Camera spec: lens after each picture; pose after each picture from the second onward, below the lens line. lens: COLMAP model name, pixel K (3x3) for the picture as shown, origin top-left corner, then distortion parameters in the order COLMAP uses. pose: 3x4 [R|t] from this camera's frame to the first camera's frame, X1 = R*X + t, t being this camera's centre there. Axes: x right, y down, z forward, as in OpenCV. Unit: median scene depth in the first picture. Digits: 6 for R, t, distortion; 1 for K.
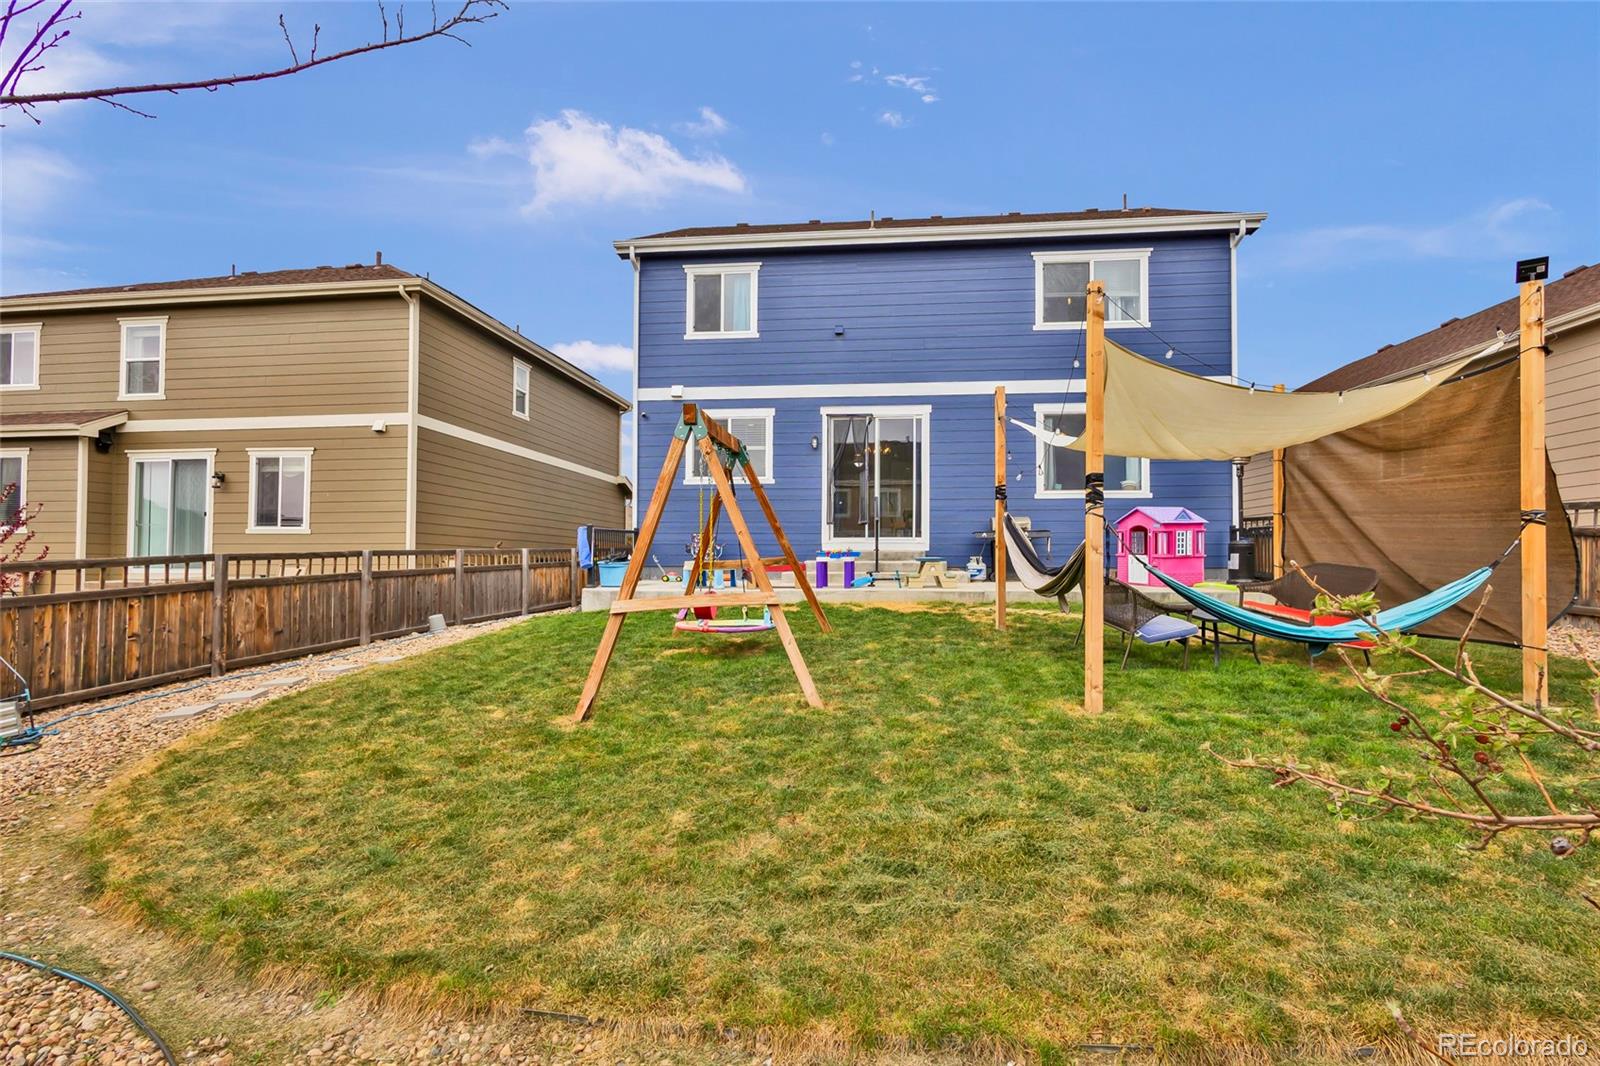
lens RADIAL K [[704.9, 0, 801.8], [0, 704.9, 556.1], [0, 0, 1]] dist [0.010552, -0.000512]
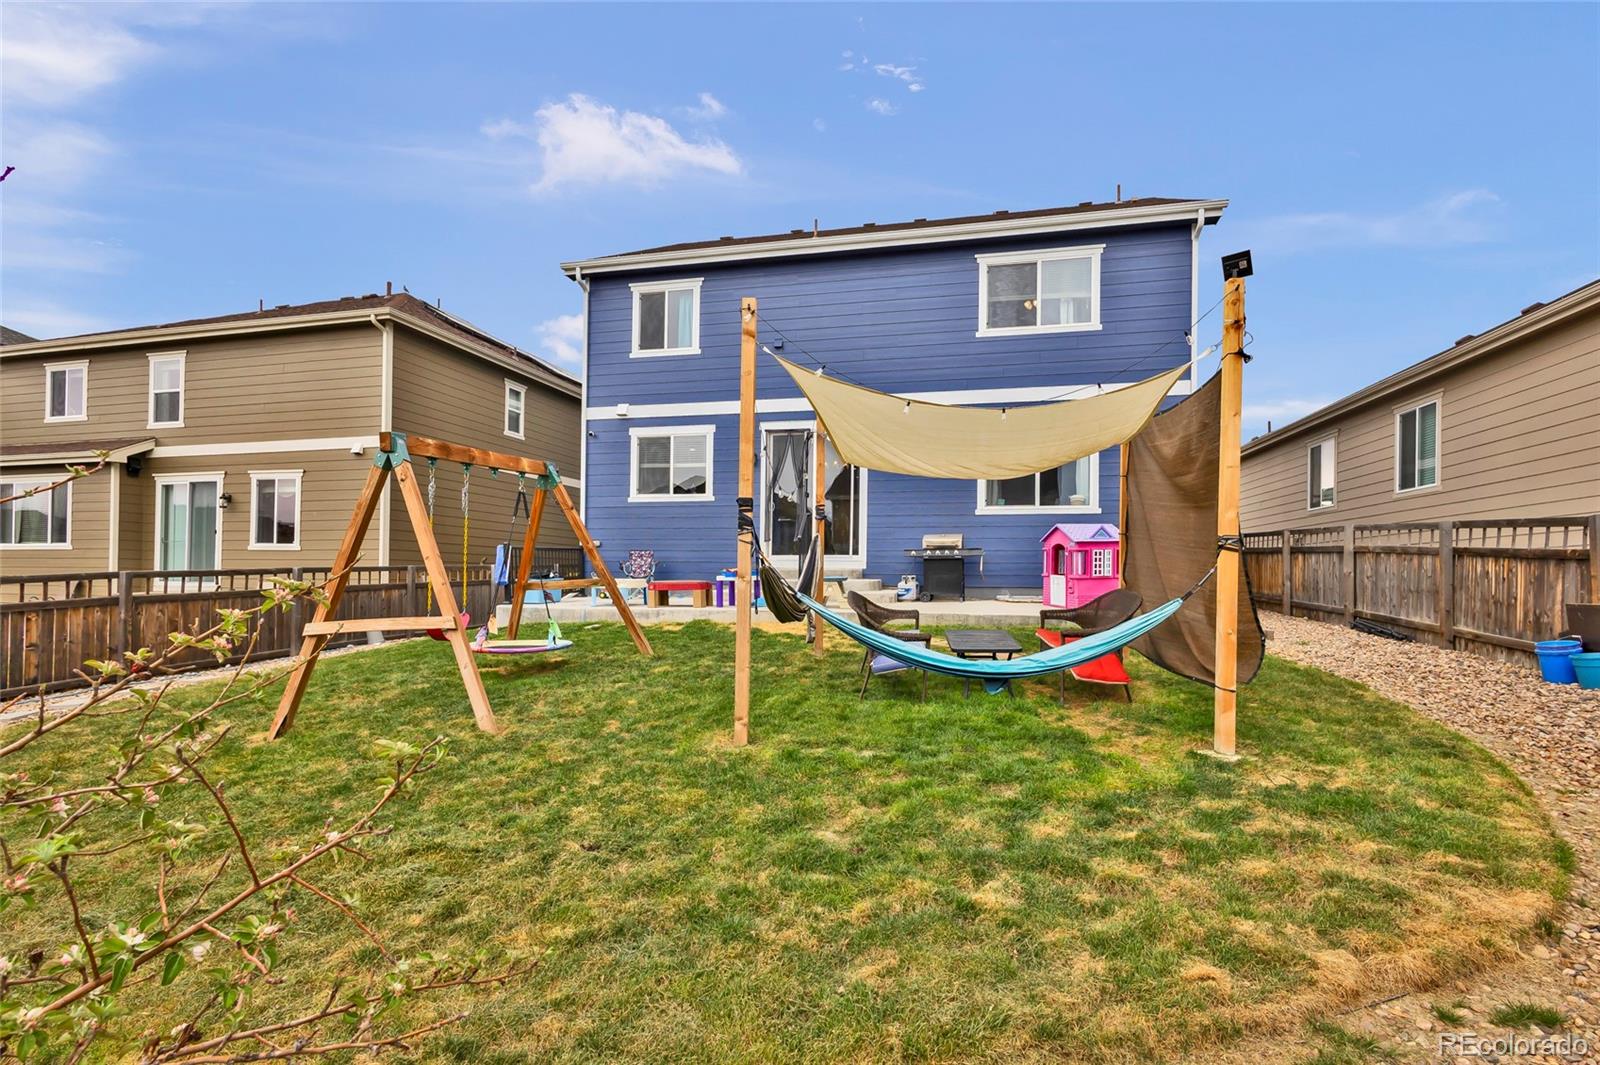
lens RADIAL K [[714.0, 0, 804.6], [0, 714.0, 577.5], [0, 0, 1]] dist [0.010075, 0.000042]
pose [[0.992790, 0.005599, -0.119732, 0.206095], [-0.004190, 0.999919, 0.012022, -0.006868], [0.119790, -0.011434, 0.992733, 0.013075]]
